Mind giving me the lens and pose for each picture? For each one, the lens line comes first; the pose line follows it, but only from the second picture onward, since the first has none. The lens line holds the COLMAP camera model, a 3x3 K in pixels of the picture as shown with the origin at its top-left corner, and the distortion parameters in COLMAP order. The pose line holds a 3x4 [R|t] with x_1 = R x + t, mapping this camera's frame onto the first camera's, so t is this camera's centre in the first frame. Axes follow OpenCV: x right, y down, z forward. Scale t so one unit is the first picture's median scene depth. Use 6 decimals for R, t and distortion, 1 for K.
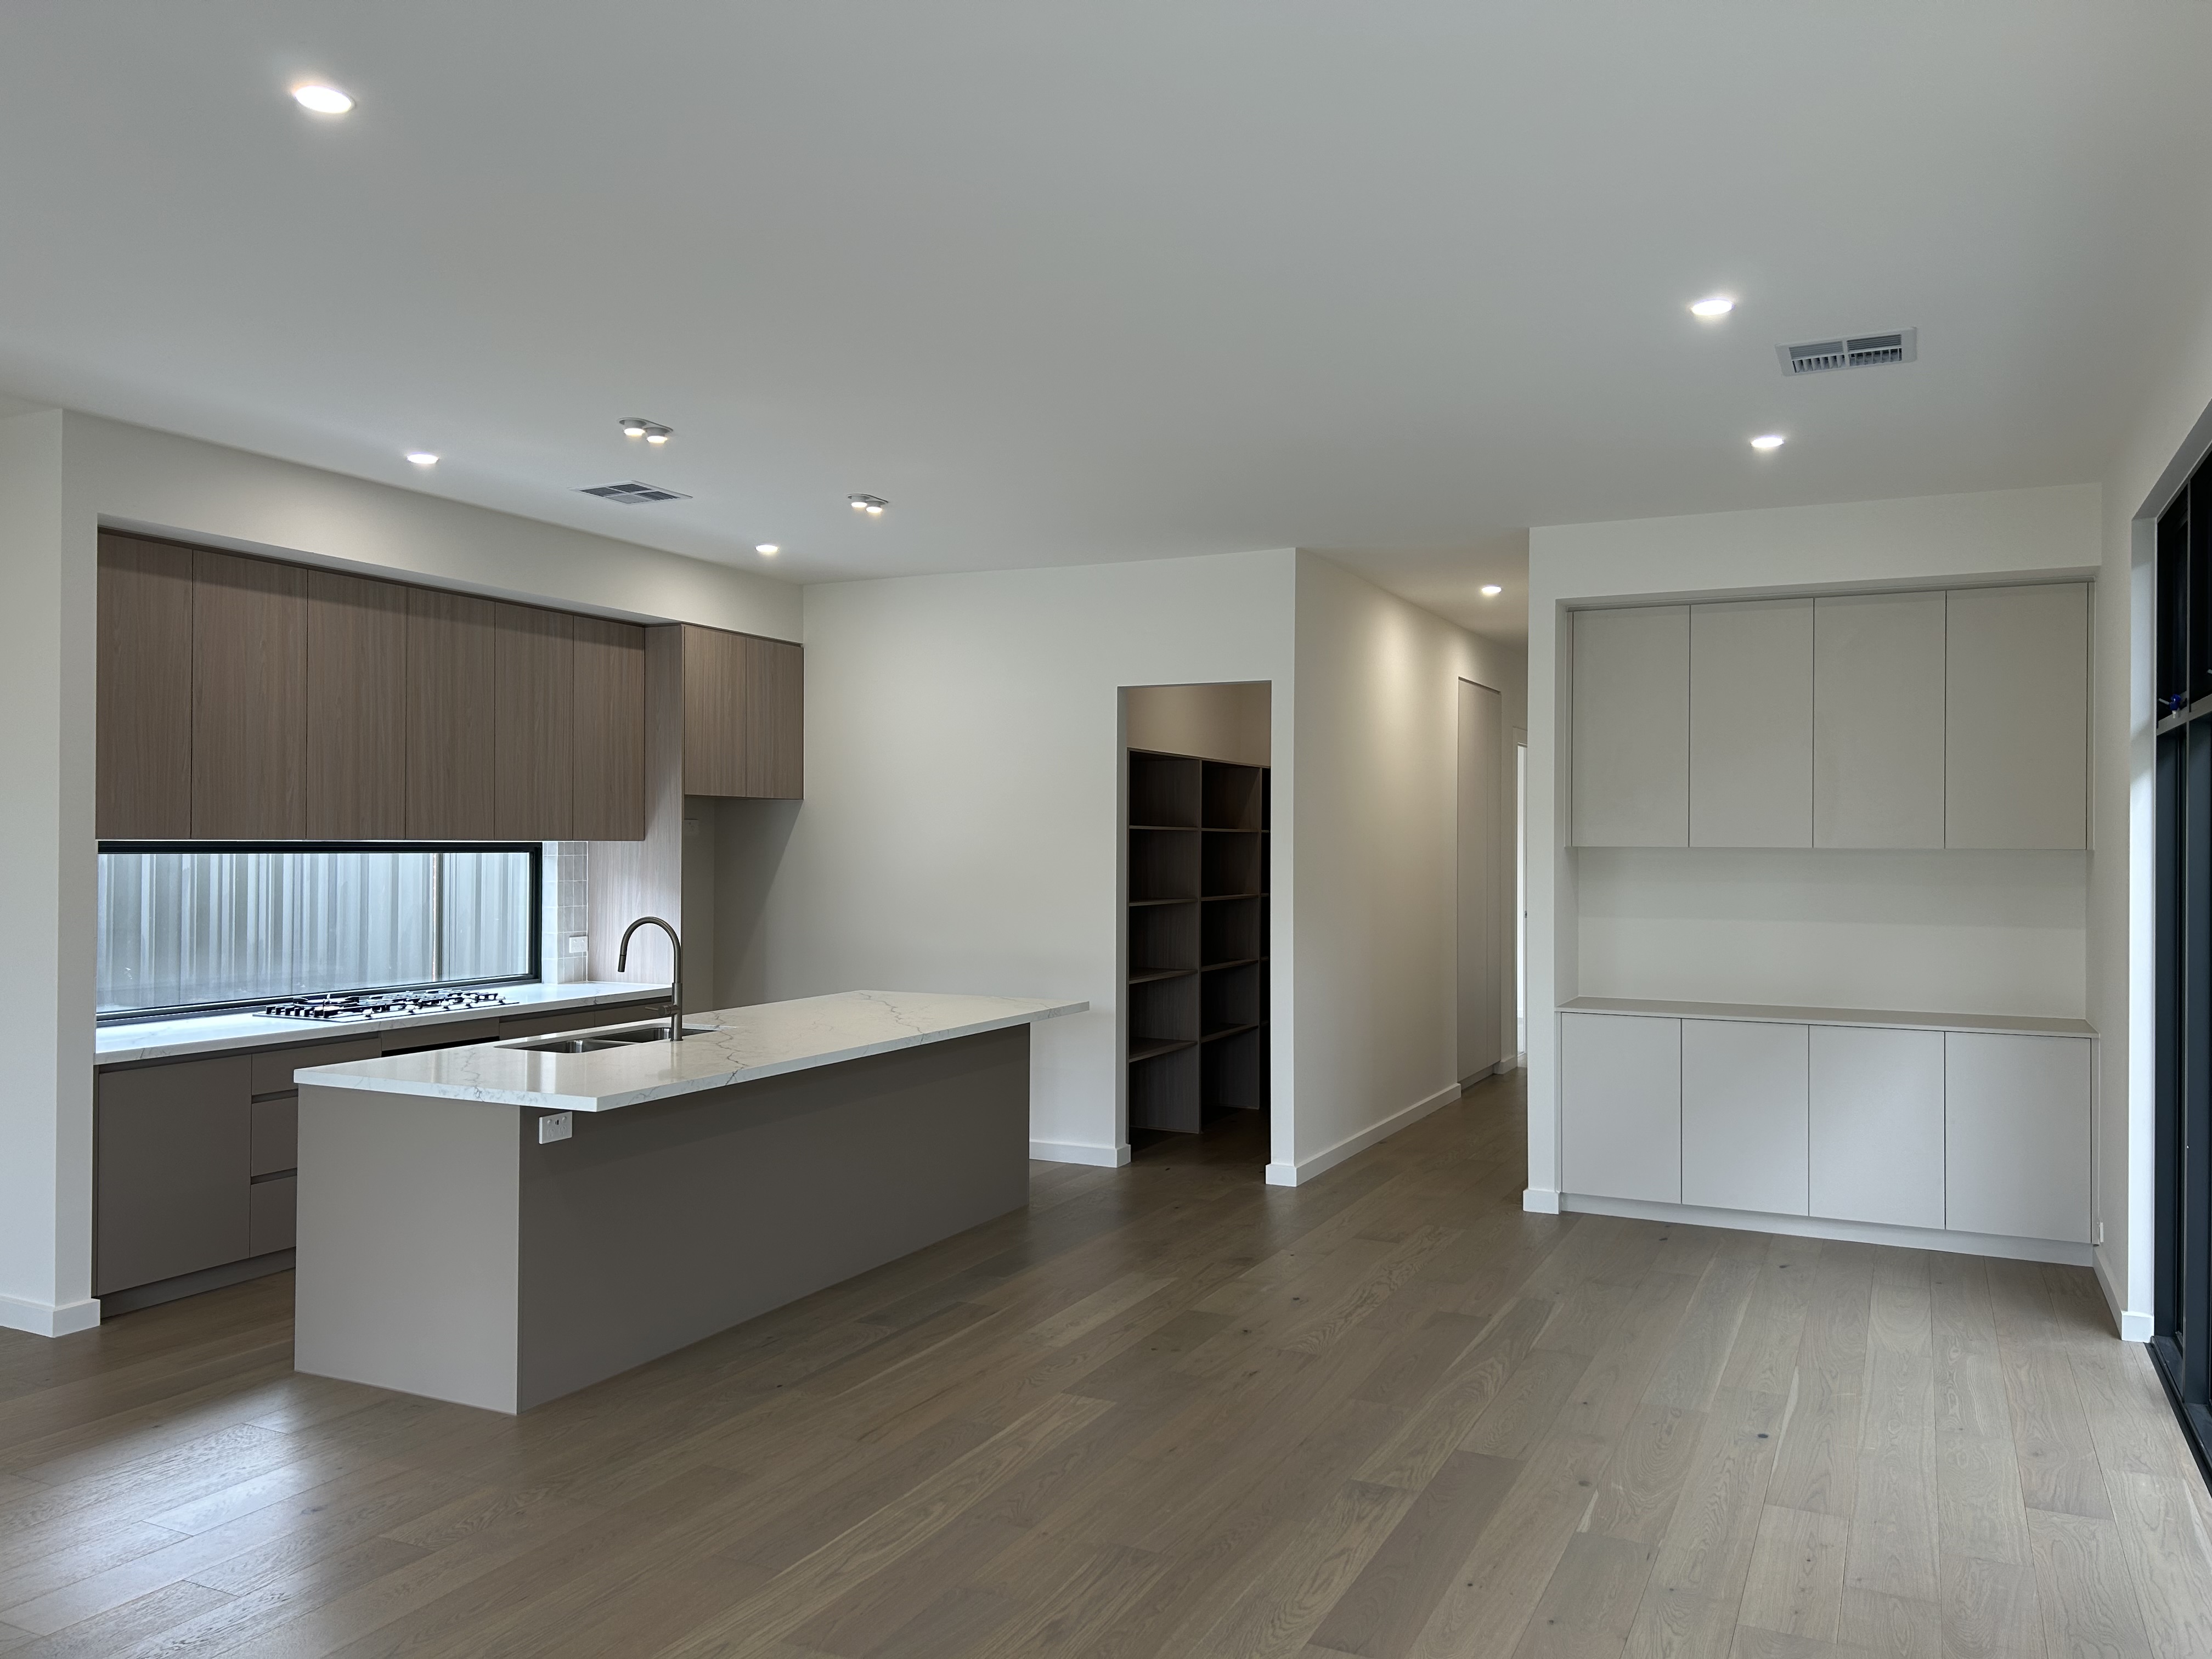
lens RADIAL K [[1665.5, 0, 1106.0], [0, 1665.5, 829.5], [0, 0, 1]] dist [0.081577, -0.096766]
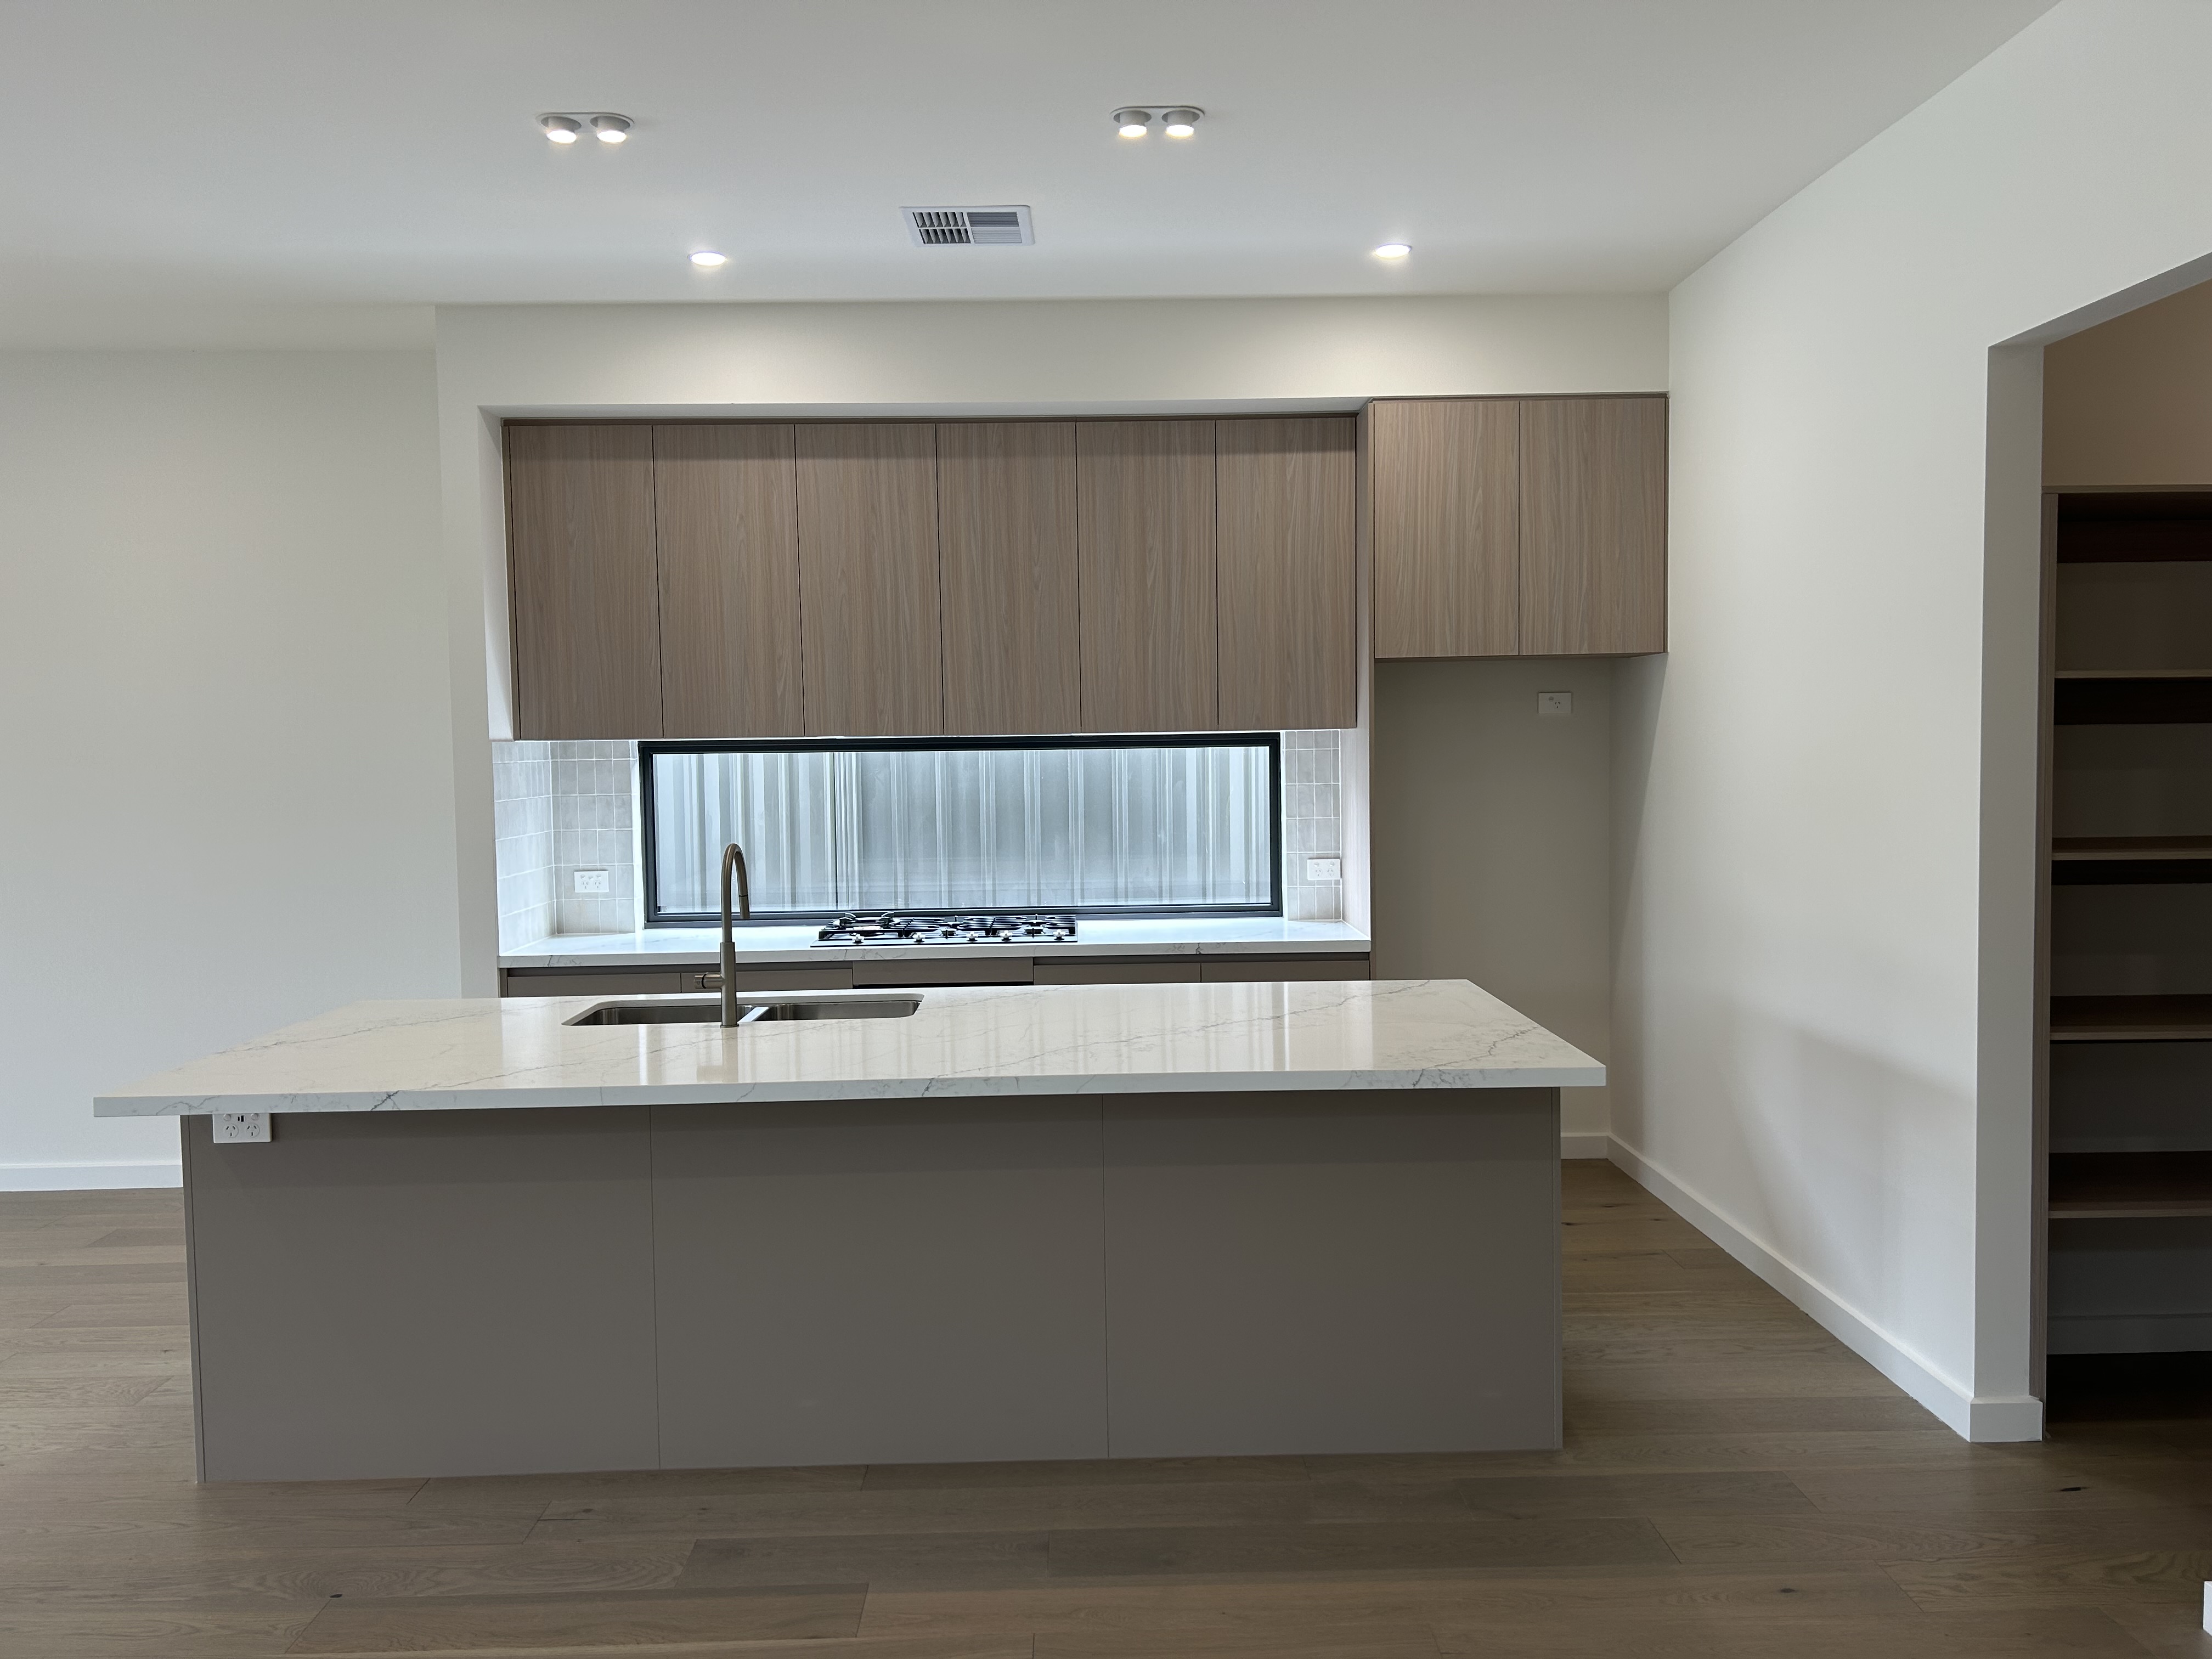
lens RADIAL K [[1665.5, 0, 1106.0], [0, 1665.5, 829.5], [0, 0, 1]] dist [0.081577, -0.096766]
pose [[0.453603, 0.038196, -0.890385, 0.351213], [0.024509, 0.998169, 0.055305, 0.009533], [0.890867, -0.046909, 0.451836, 0.696037]]
